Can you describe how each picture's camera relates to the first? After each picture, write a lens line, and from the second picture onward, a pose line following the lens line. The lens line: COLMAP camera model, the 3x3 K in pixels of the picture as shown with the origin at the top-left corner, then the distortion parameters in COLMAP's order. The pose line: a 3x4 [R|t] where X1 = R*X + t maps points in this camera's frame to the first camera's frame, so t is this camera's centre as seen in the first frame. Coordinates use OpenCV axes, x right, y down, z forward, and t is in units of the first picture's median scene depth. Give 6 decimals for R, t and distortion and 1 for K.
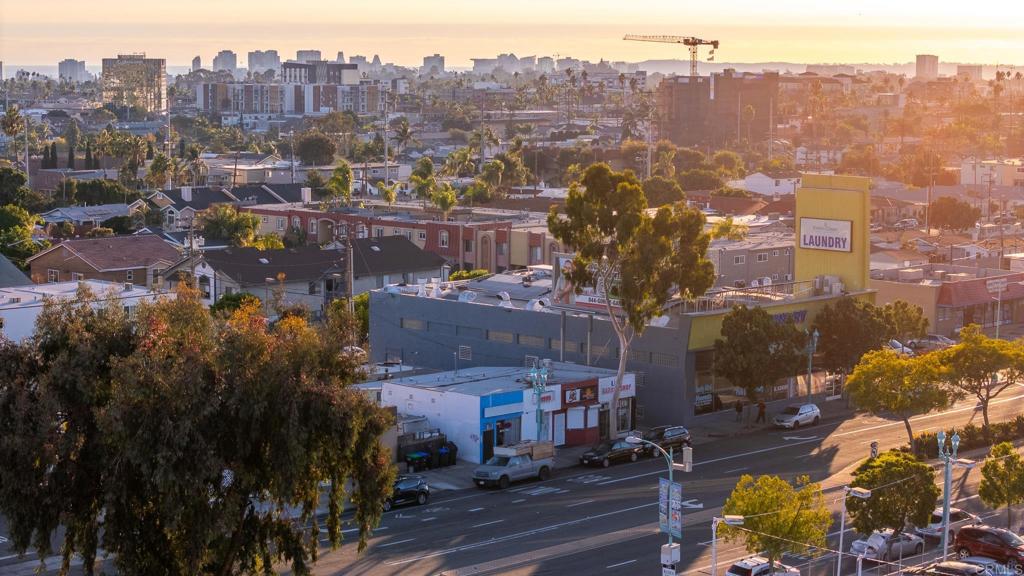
lens RADIAL K [[2076.8, 0, 510.9], [0, 2076.8, 285.7], [0, 0, 1]] dist [-0.154653, 0.000000]
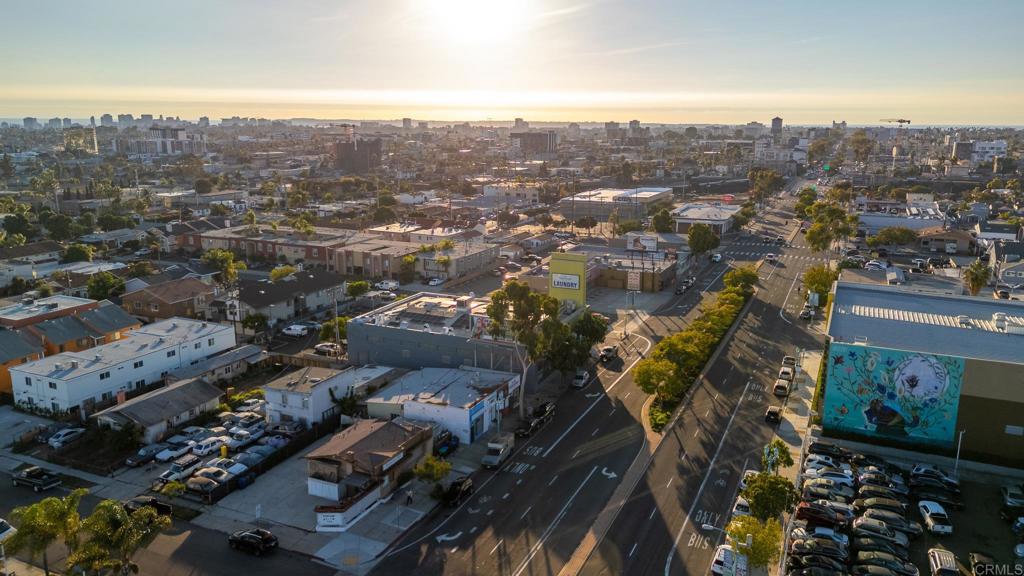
lens RADIAL K [[755.9, 0, 515.7], [0, 755.9, 288.9], [0, 0, 1]] dist [0.076090, -0.068862]
pose [[0.940886, -0.076034, 0.330078, -0.105844], [0.038418, 0.992147, 0.119031, -0.075127], [-0.336537, -0.099314, 0.936419, 0.186225]]
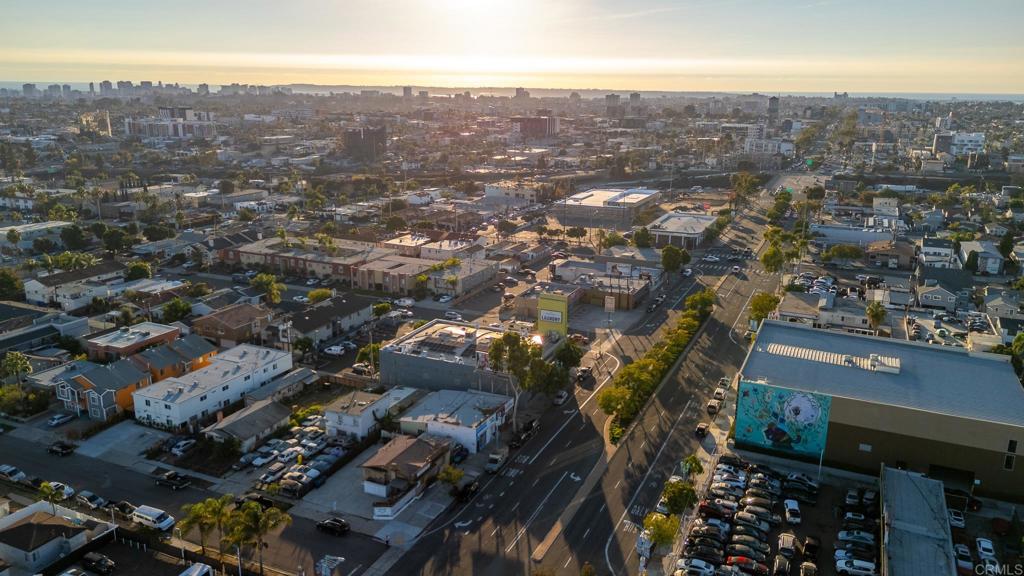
lens RADIAL K [[755.9, 0, 515.6], [0, 755.9, 289.5], [0, 0, 1]] dist [0.076090, -0.068862]
pose [[0.941414, -0.085718, 0.326179, -0.143062], [0.033688, 0.986225, 0.161943, -0.148585], [-0.335567, -0.141467, 0.931333, 0.062909]]
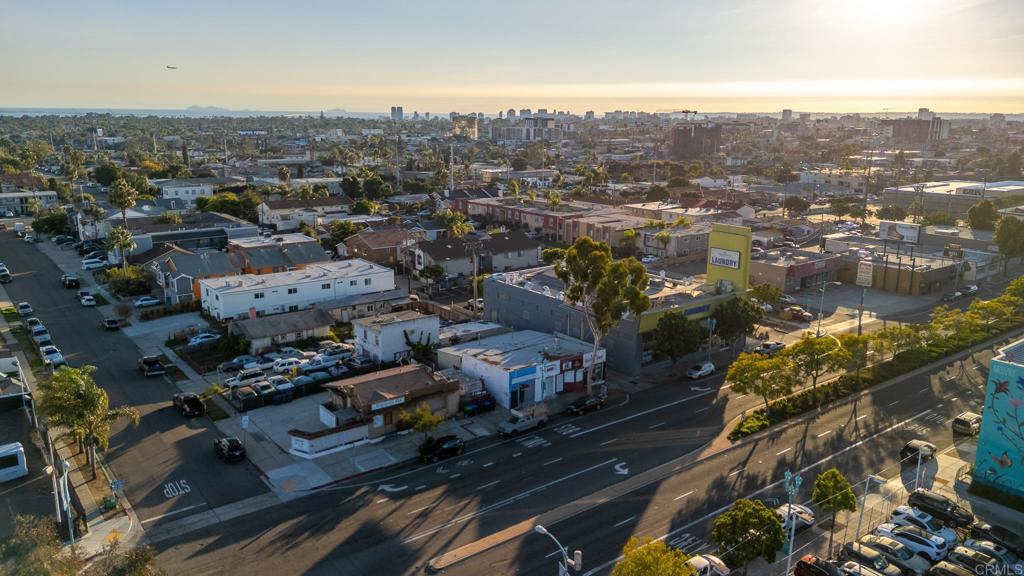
lens RADIAL K [[755.9, 0, 507.4], [0, 755.9, 284.5], [0, 0, 1]] dist [0.076090, -0.068862]
pose [[0.989547, 0.031564, -0.140714, 0.038447], [-0.015229, 0.993170, 0.115682, -0.050837], [0.143404, -0.112330, 0.983269, 0.206016]]
